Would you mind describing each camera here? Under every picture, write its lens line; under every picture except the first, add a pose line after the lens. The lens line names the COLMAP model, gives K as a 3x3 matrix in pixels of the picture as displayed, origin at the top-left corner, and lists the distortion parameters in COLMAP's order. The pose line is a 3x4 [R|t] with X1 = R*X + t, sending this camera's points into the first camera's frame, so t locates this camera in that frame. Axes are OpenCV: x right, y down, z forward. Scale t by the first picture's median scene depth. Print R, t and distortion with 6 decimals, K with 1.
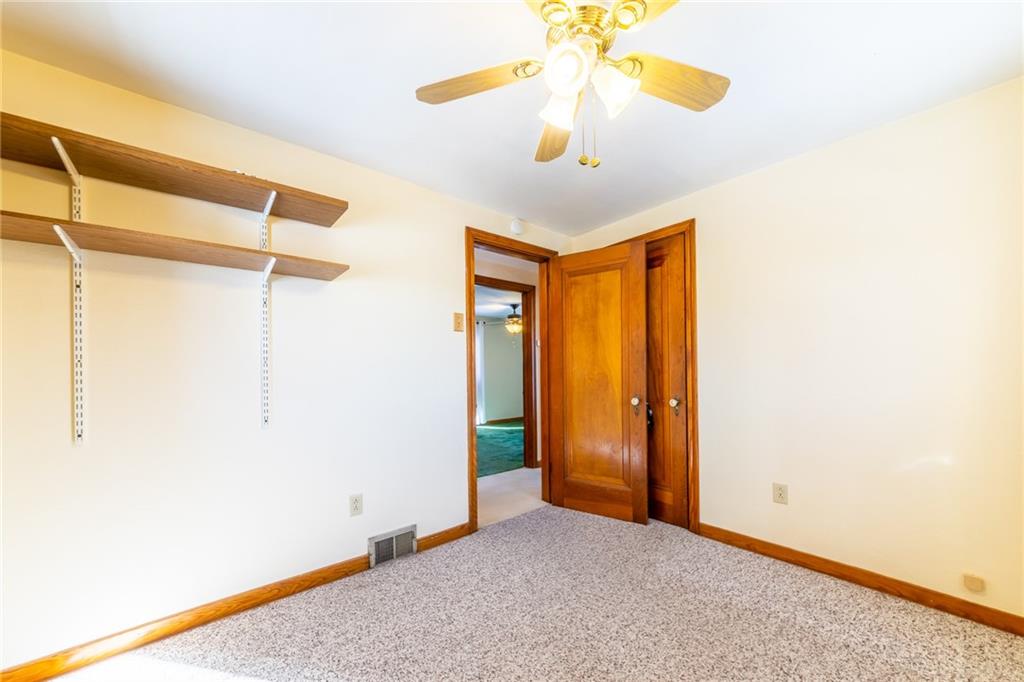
lens RADIAL K [[374.7, 0, 517.4], [0, 374.7, 375.1], [0, 0, 1]] dist [0.001539, 0.000193]
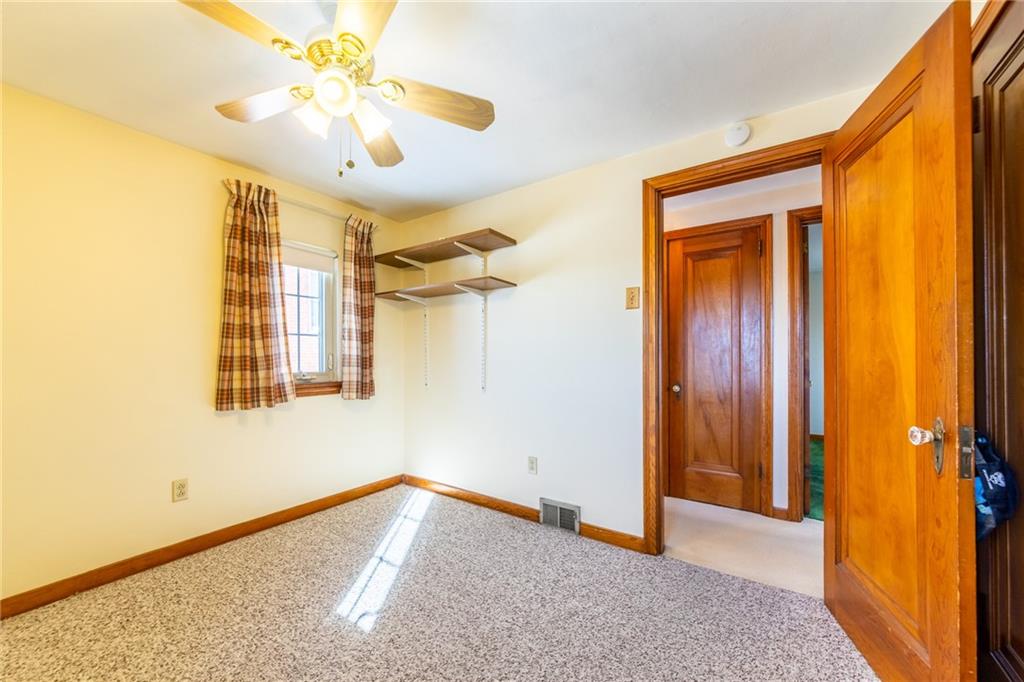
lens RADIAL K [[381.4, 0, 515.8], [0, 381.4, 358.4], [0, 0, 1]] dist [-0.001144, 0.000189]
pose [[0.253593, 0.014858, -0.967197, 0.732543], [-0.005768, 0.999887, 0.013848, -0.017109], [0.967294, 0.002067, 0.253650, 0.617189]]
